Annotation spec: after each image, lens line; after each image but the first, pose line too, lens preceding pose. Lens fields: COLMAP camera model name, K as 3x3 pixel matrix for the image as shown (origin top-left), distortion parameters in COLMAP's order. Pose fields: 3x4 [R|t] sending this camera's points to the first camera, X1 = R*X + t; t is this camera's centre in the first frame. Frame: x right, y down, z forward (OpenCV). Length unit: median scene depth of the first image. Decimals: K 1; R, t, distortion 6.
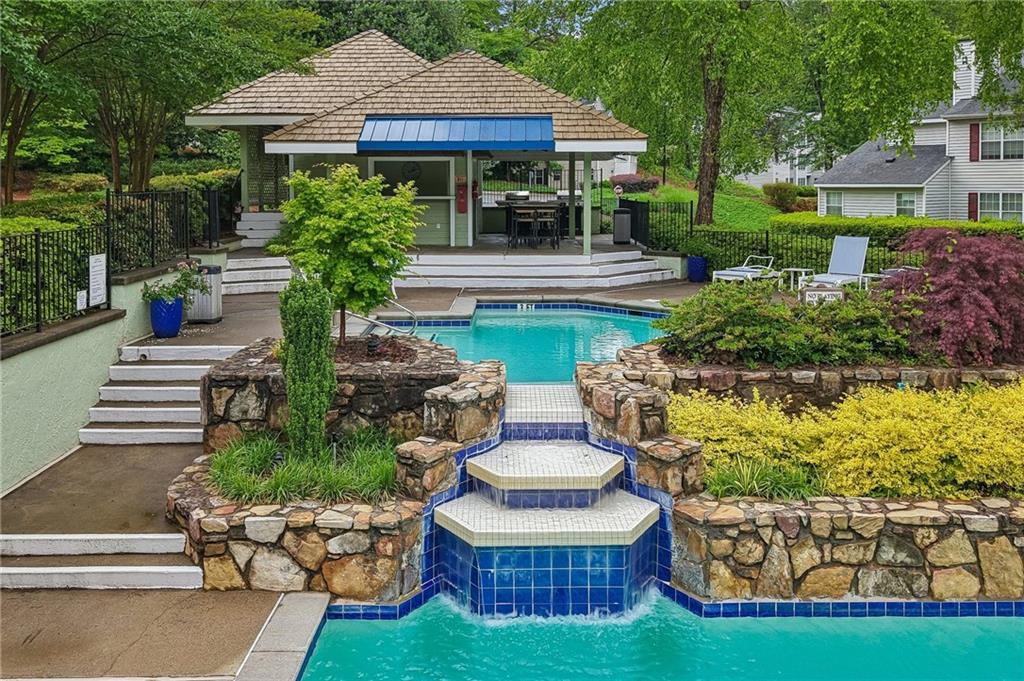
lens RADIAL K [[845.8, 0, 502.5], [0, 845.8, 203.9], [0, 0, 1]] dist [0.043428, -0.049645]
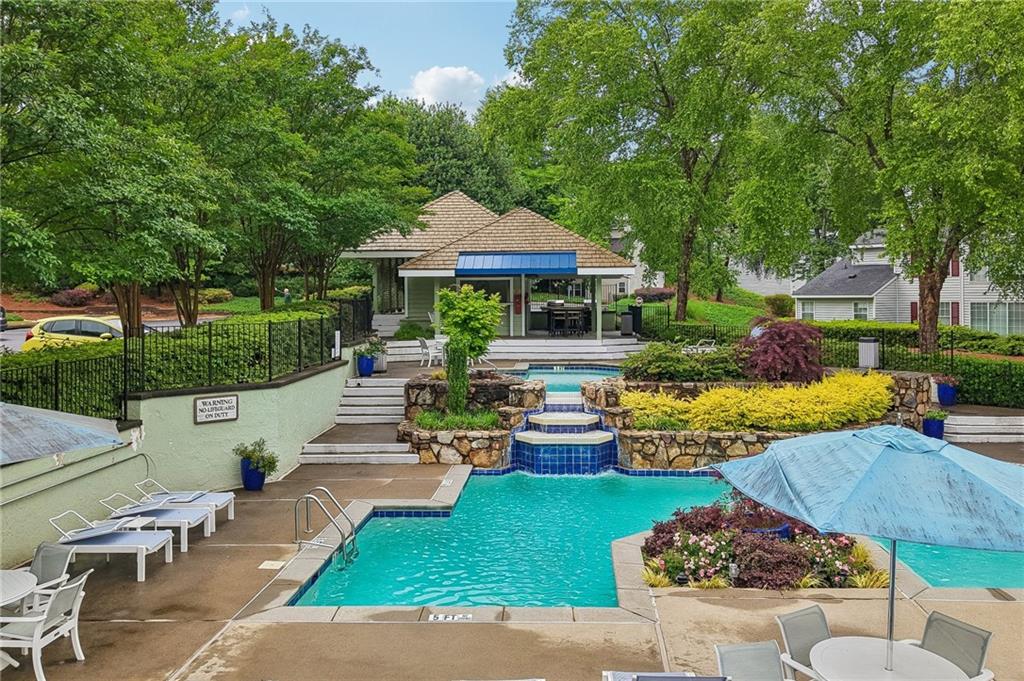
lens RADIAL K [[815.5, 0, 510.1], [0, 815.5, 300.4], [0, 0, 1]] dist [0.136588, -0.210273]
pose [[0.999033, -0.002106, -0.043915, 0.004166], [0.001242, 0.999805, -0.019709, 0.035938], [0.043948, 0.019635, 0.998841, -1.134264]]
